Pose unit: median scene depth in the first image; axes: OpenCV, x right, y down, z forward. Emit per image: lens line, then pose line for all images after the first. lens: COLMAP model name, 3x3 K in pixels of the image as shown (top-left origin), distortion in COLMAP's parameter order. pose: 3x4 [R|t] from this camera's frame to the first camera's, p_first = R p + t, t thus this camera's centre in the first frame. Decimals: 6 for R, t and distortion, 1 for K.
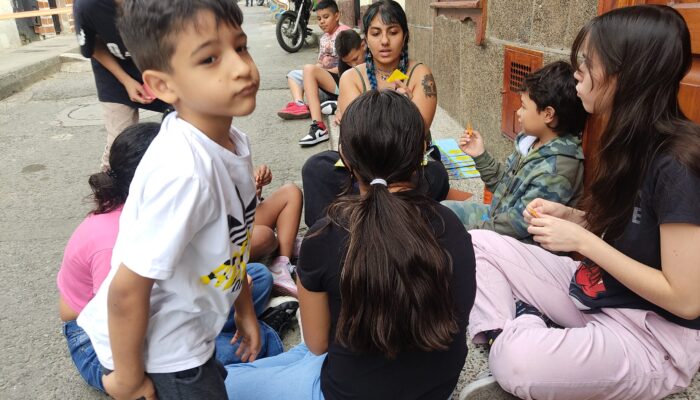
lens RADIAL K [[555.3, 0, 350.4], [0, 555.3, 200.1], [0, 0, 1]] dist [0.071532, -0.062258]
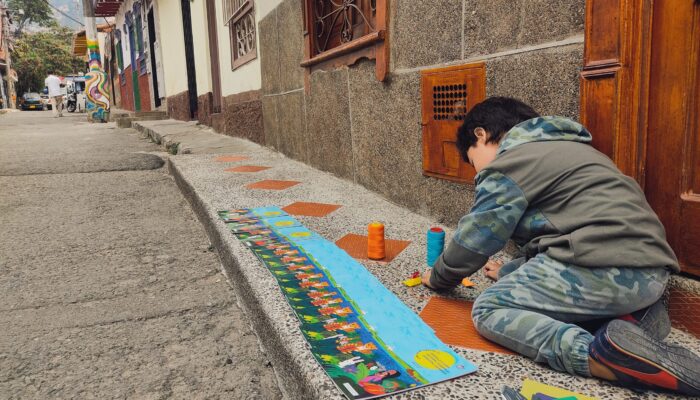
lens RADIAL K [[555.3, 0, 349.6], [0, 555.3, 199.8], [0, 0, 1]] dist [0.071532, -0.062258]
pose [[0.951816, -0.038513, 0.304242, -0.095363], [0.097919, 0.978319, -0.182495, 0.062400], [-0.290617, 0.203493, 0.934950, 0.237763]]
